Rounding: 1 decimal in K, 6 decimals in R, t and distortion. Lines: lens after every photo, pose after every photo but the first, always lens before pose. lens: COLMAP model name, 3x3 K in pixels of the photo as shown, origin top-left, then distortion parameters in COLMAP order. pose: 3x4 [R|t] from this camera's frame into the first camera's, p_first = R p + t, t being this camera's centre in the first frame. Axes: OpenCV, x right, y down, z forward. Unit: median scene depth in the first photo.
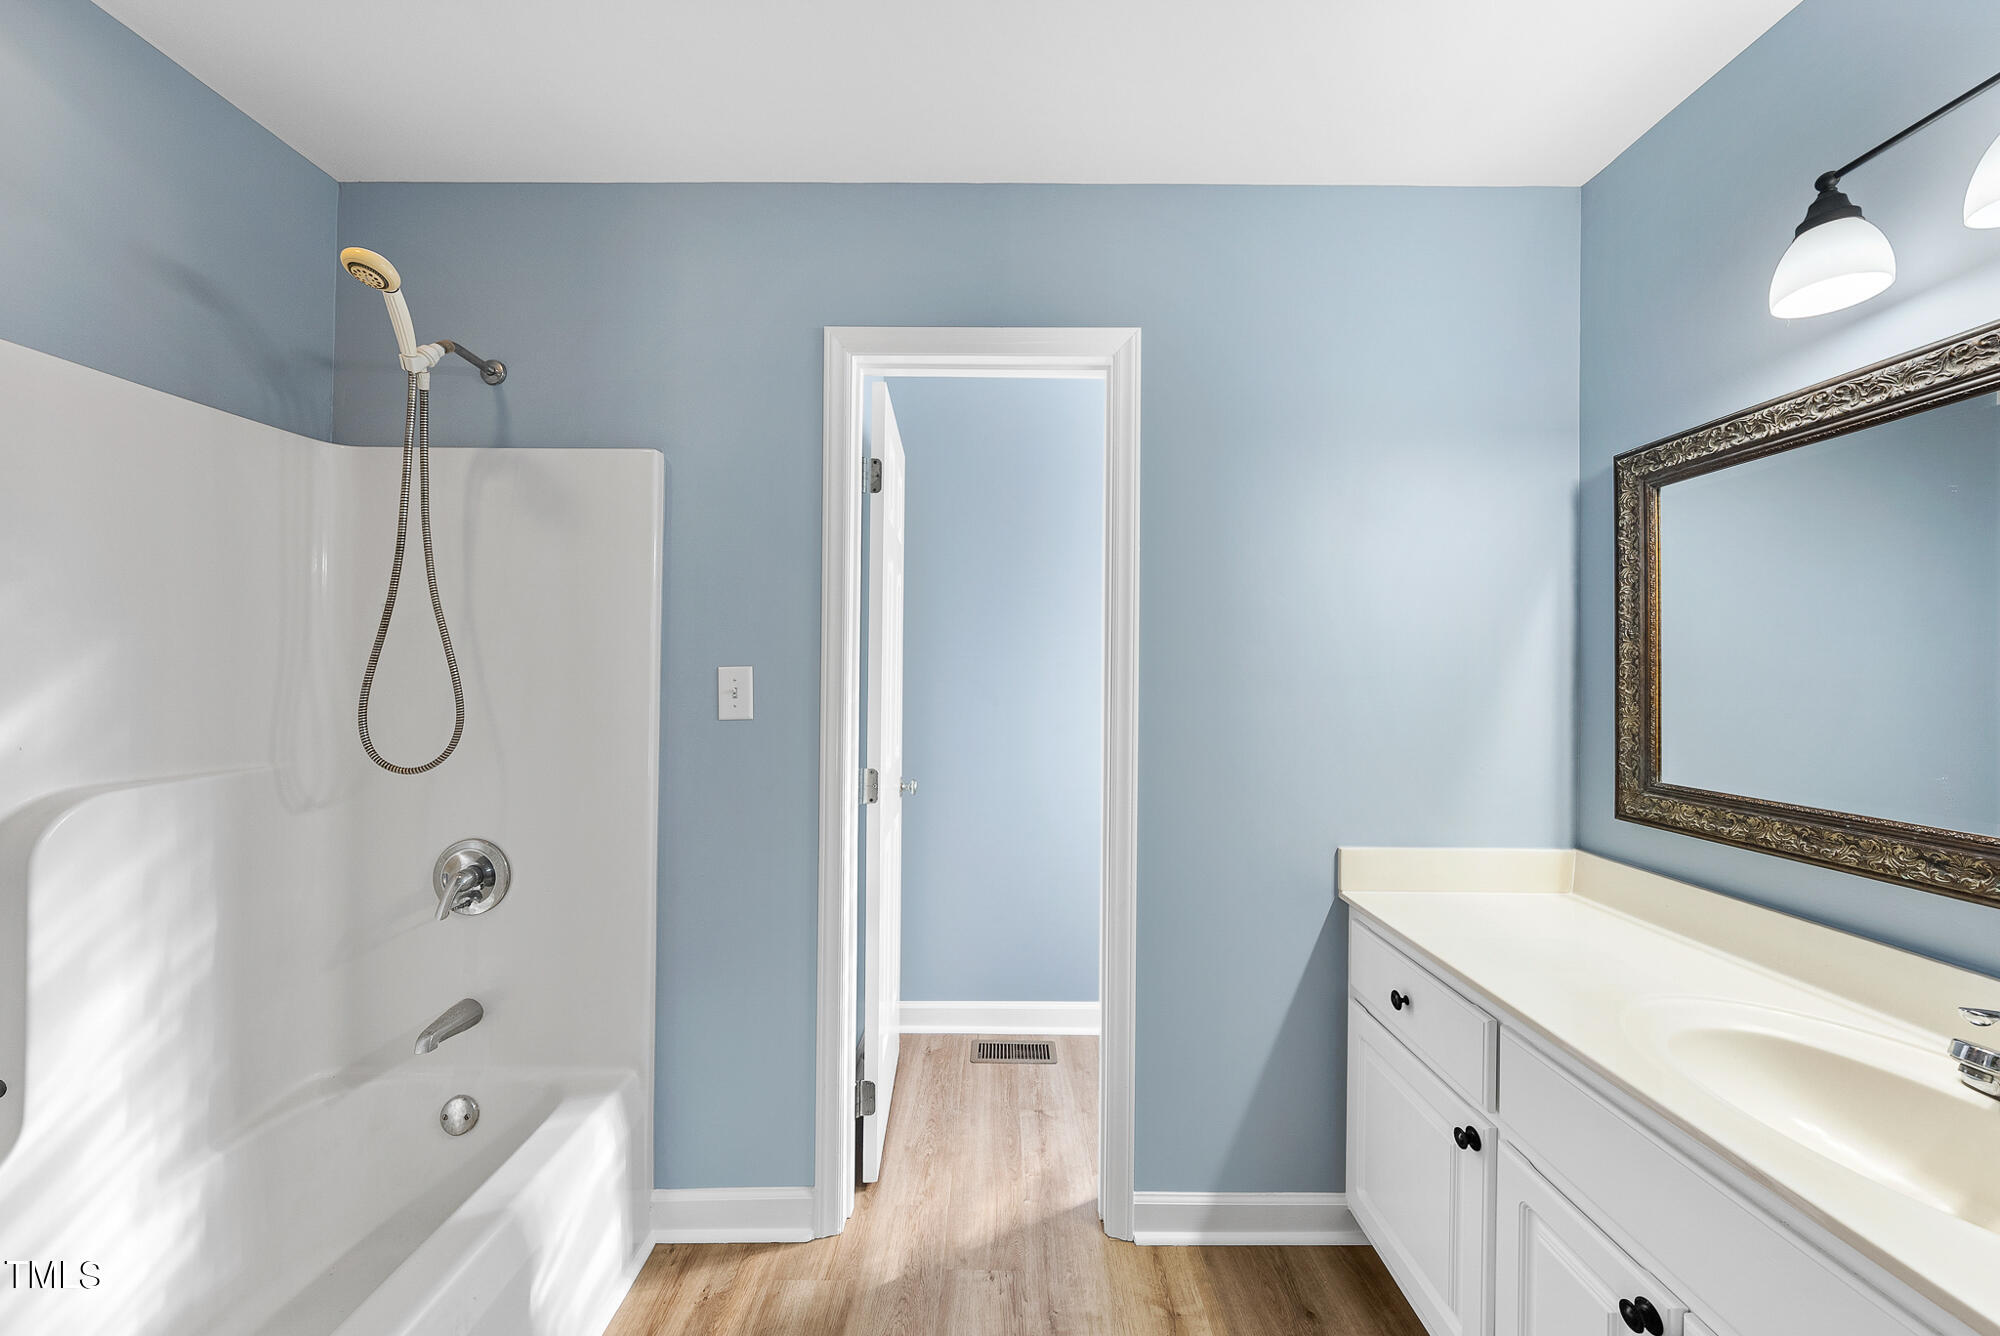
lens RADIAL K [[679.8, 0, 1001.0], [0, 679.8, 668.7], [0, 0, 1]] dist [-0.001028, 0.000337]
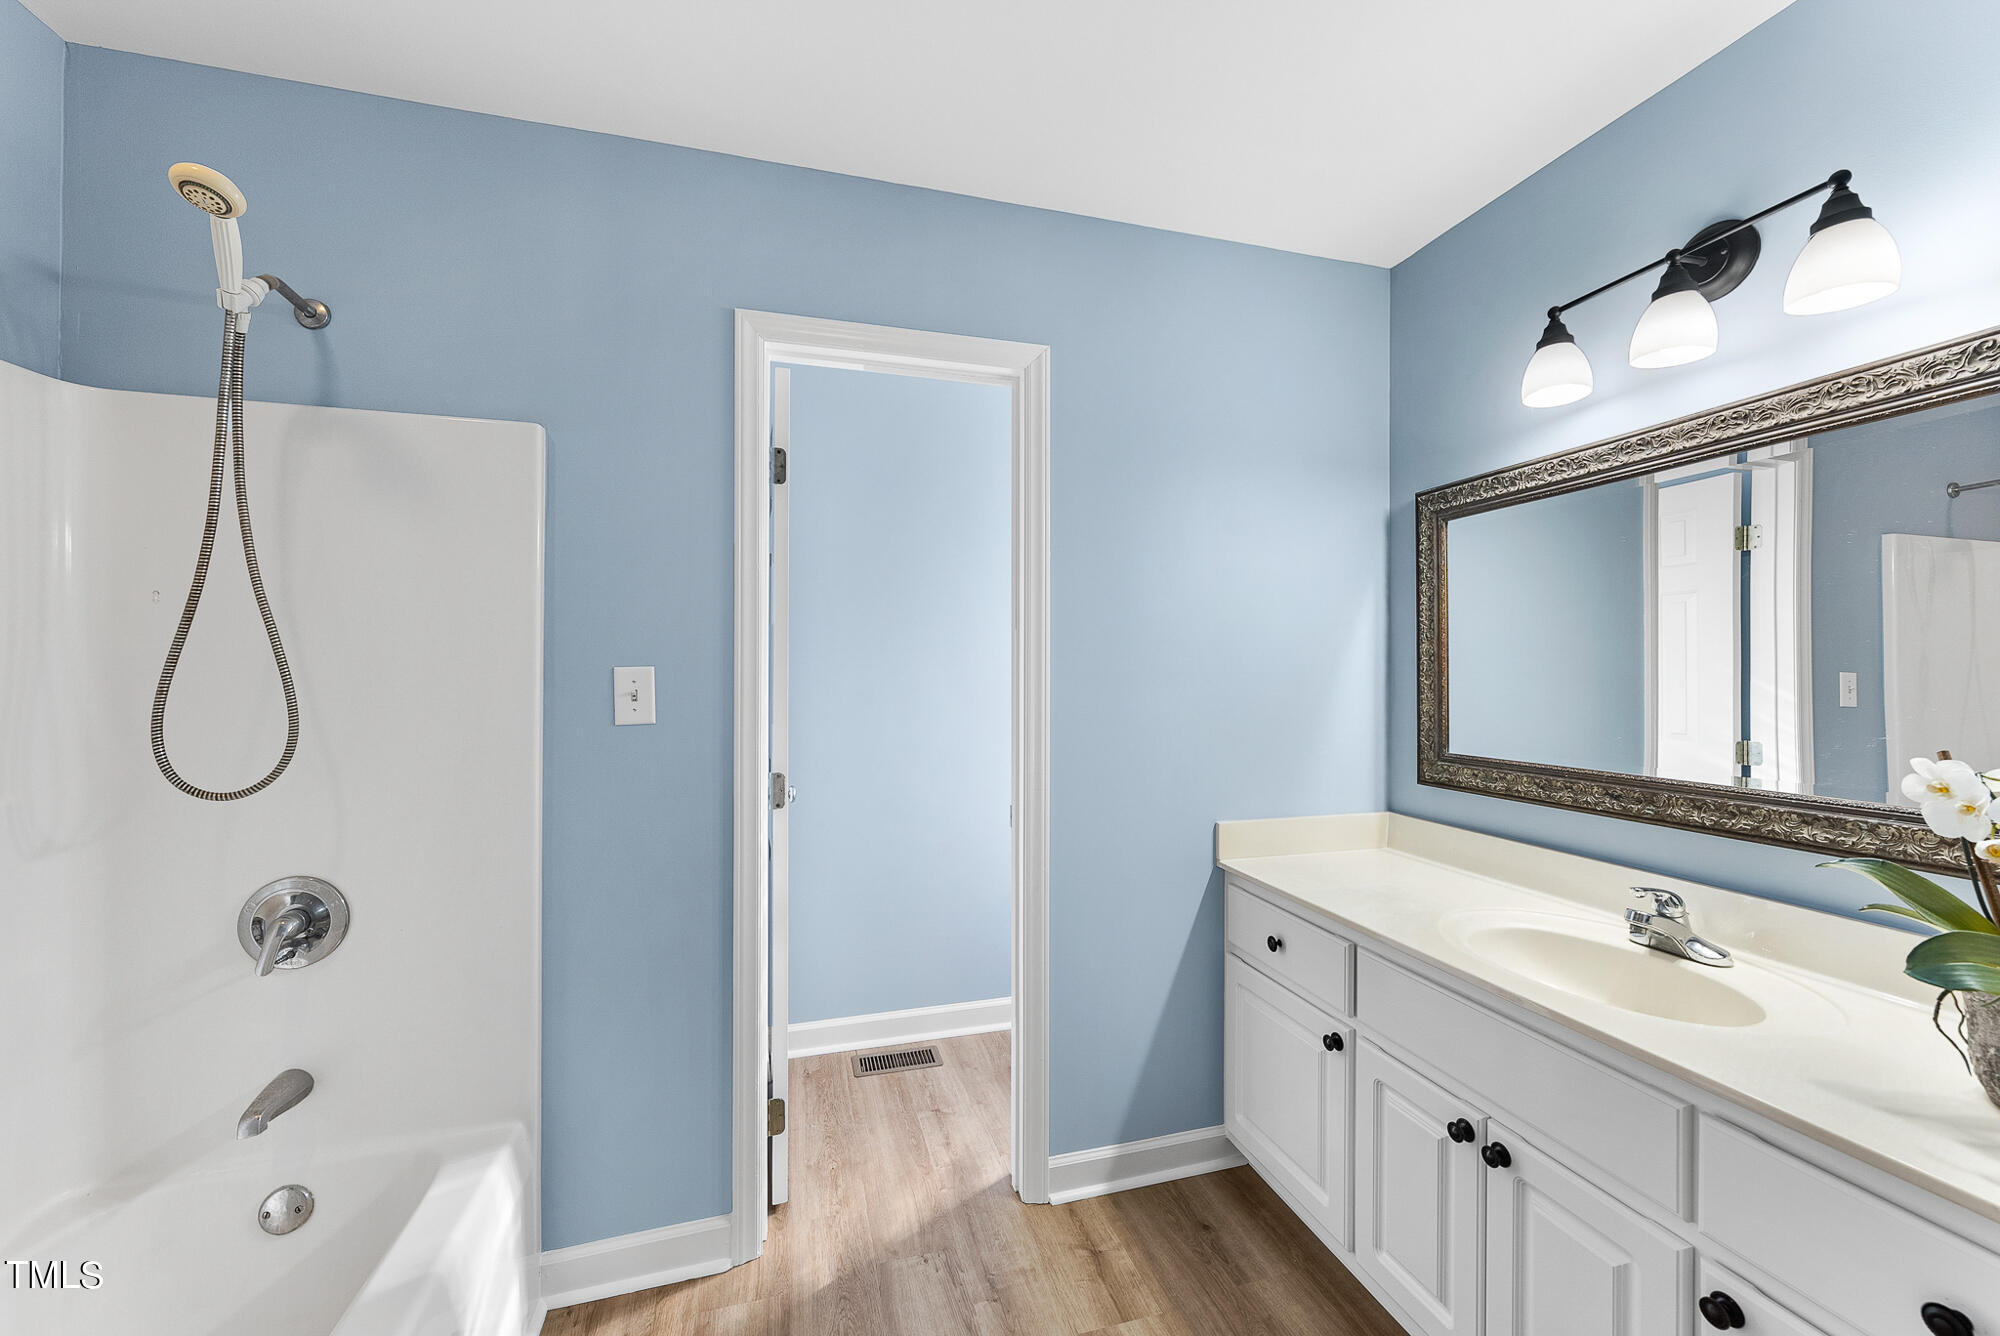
lens RADIAL K [[752.2, 0, 1002.0], [0, 752.2, 669.1], [0, 0, 1]] dist [0.000211, -0.000033]
pose [[0.962495, -0.007261, 0.271201, -0.203246], [0.006314, 0.999971, 0.004365, -0.001241], [-0.271225, -0.002489, 0.962513, -0.122216]]
